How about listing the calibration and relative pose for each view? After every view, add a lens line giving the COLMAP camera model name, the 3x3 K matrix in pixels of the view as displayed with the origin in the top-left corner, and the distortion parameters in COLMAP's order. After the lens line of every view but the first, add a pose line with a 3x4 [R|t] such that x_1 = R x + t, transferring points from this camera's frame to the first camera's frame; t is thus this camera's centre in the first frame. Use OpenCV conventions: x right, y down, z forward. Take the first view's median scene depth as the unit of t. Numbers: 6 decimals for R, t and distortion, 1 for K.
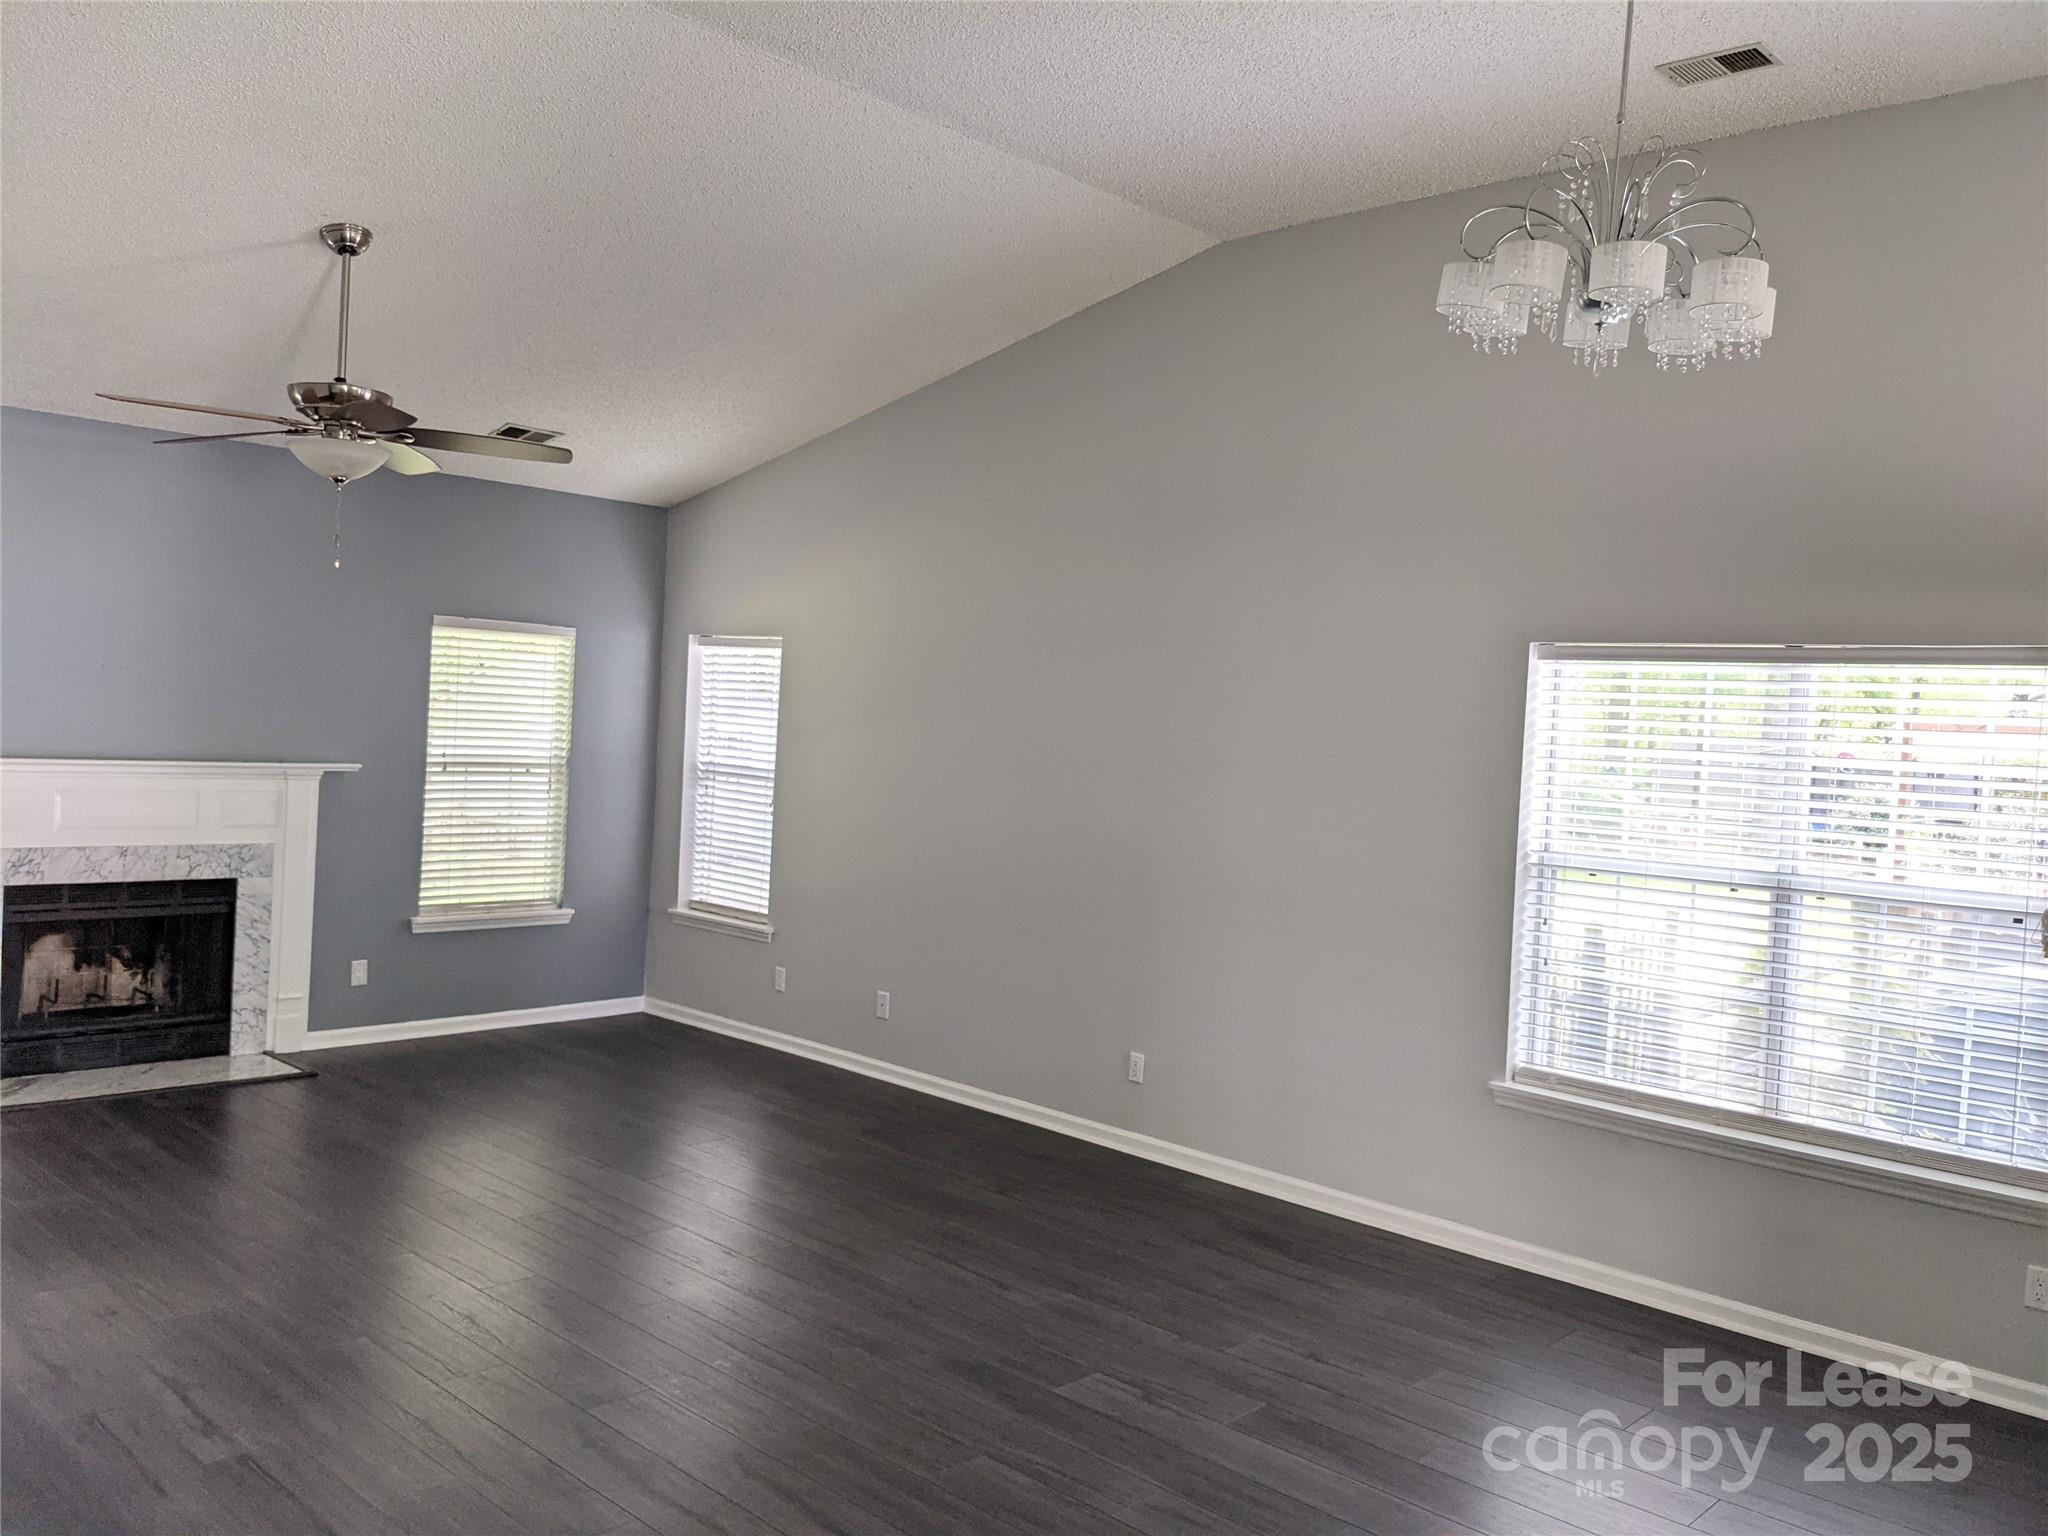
lens RADIAL K [[1578.6, 0, 1020.5], [0, 1578.6, 734.2], [0, 0, 1]] dist [-0.003742, -0.001039]
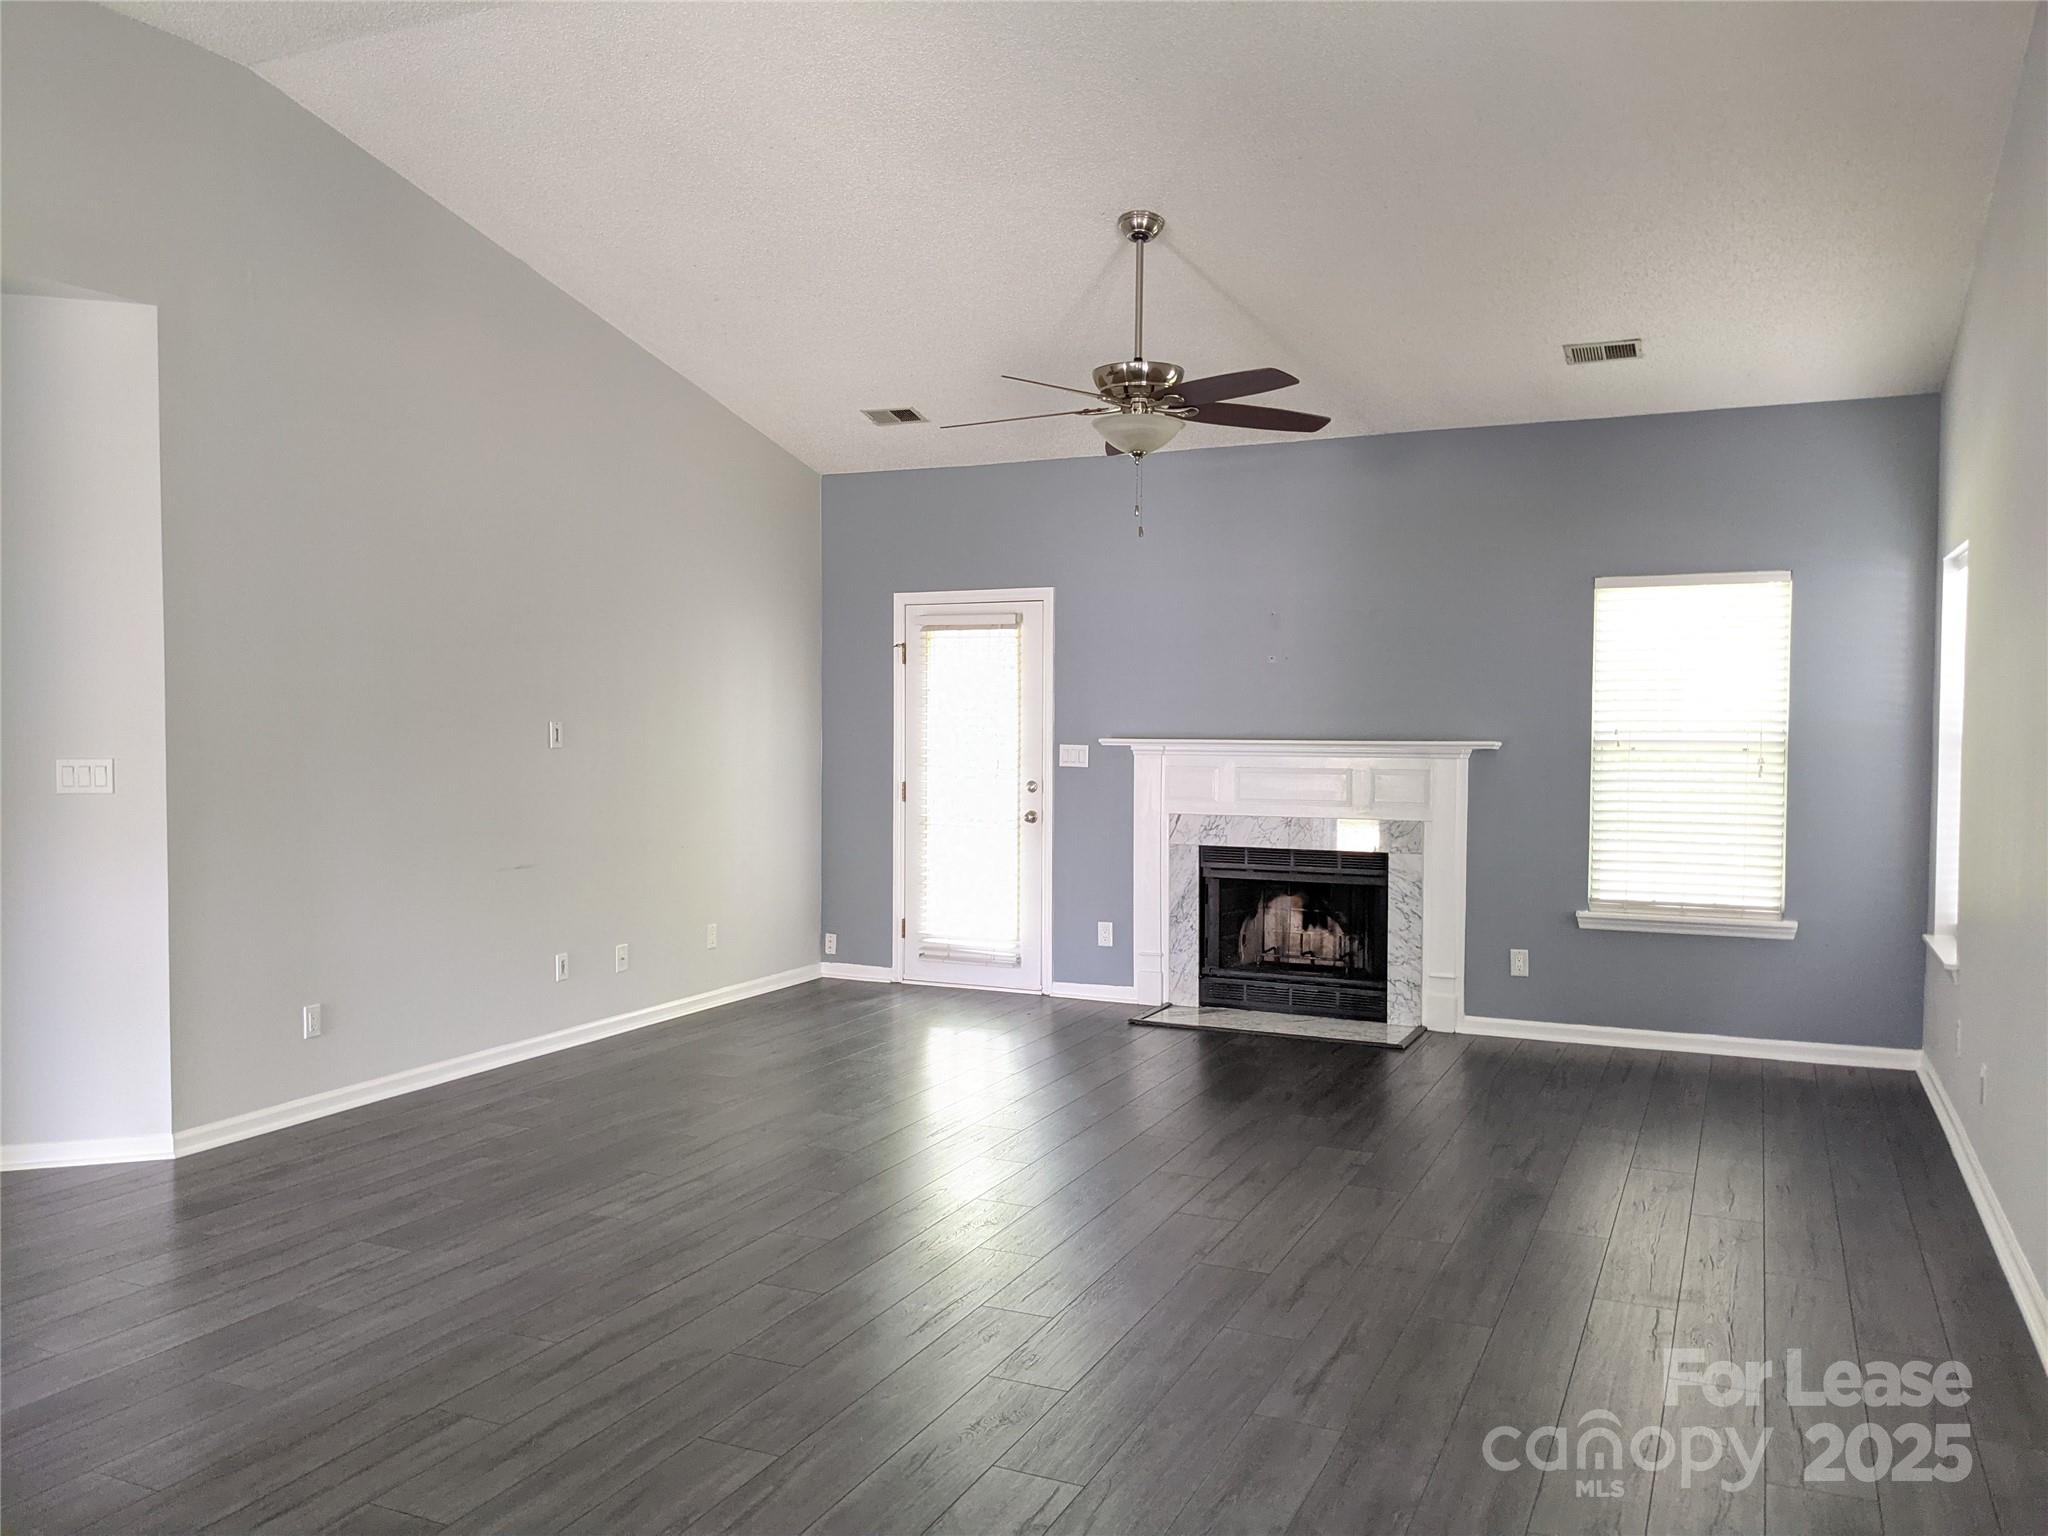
lens RADIAL K [[1607.5, 0, 1026.7], [0, 1607.5, 779.2], [0, 0, 1]] dist [0.060917, -0.093662]
pose [[0.325496, -0.013851, -0.945442, 0.425957], [0.007646, 0.999899, -0.012017, 0.053019], [0.945512, -0.003318, 0.325569, 0.424048]]
